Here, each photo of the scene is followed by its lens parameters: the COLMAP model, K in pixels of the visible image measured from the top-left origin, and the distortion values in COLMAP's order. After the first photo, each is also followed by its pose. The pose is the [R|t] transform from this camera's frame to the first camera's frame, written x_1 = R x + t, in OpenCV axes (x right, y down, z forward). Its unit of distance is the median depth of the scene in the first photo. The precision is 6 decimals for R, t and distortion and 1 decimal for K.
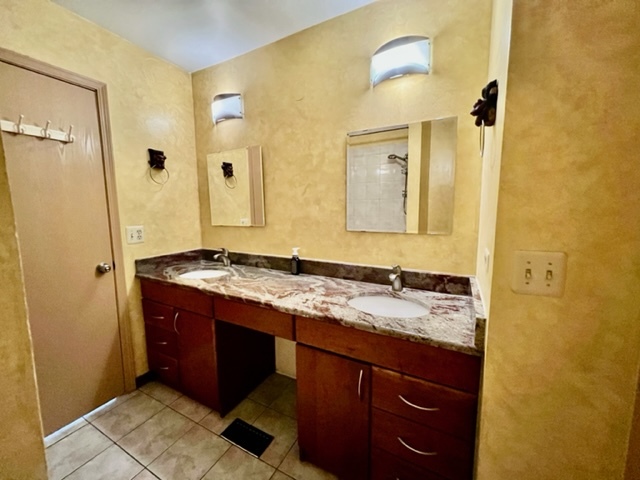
lens RADIAL K [[256.3, 0, 320.0], [0, 256.3, 240.0], [0, 0, 1]] dist [-0.005922, -0.000126]
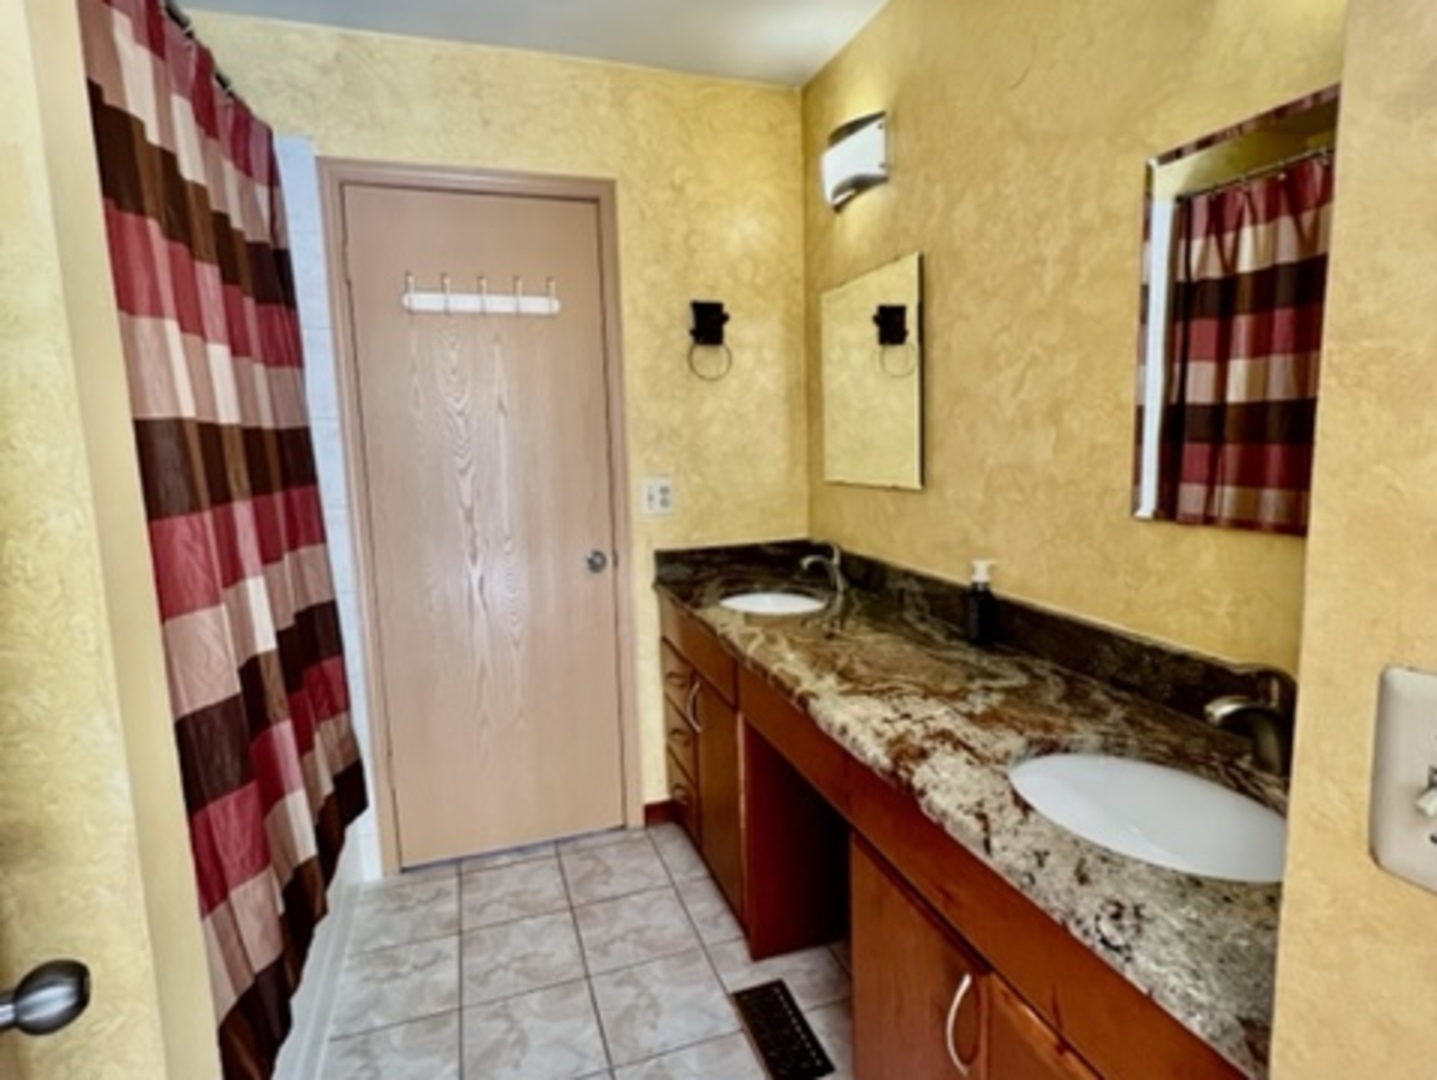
lens RADIAL K [[773.9, 0, 726.4], [0, 773.9, 540.9], [0, 0, 1]] dist [-0.002281, -0.000052]
pose [[0.726749, 0.082665, -0.681911, 0.337678], [-0.062170, 0.996574, 0.054552, -0.026240], [0.684084, 0.002748, 0.729398, 0.076783]]
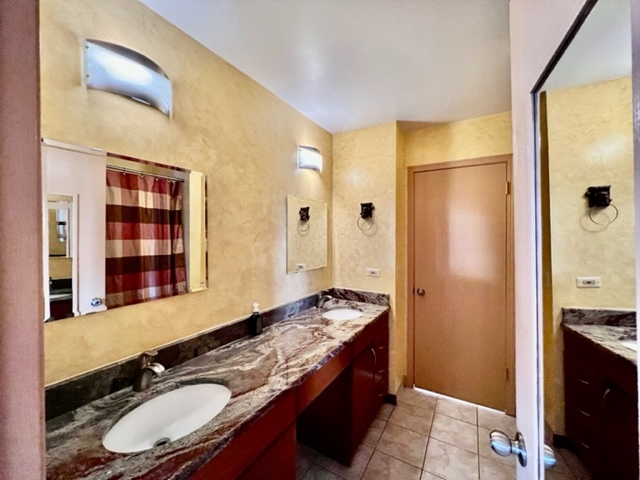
lens RADIAL K [[258.3, 0, 318.6], [0, 258.3, 238.1], [0, 0, 1]] dist [-0.002343, 0.000323]
pose [[0.055178, 0.001384, 0.998476, -0.994774], [0.125096, 0.992110, -0.008288, -0.161443], [-0.990609, 0.125362, 0.054570, 0.726939]]
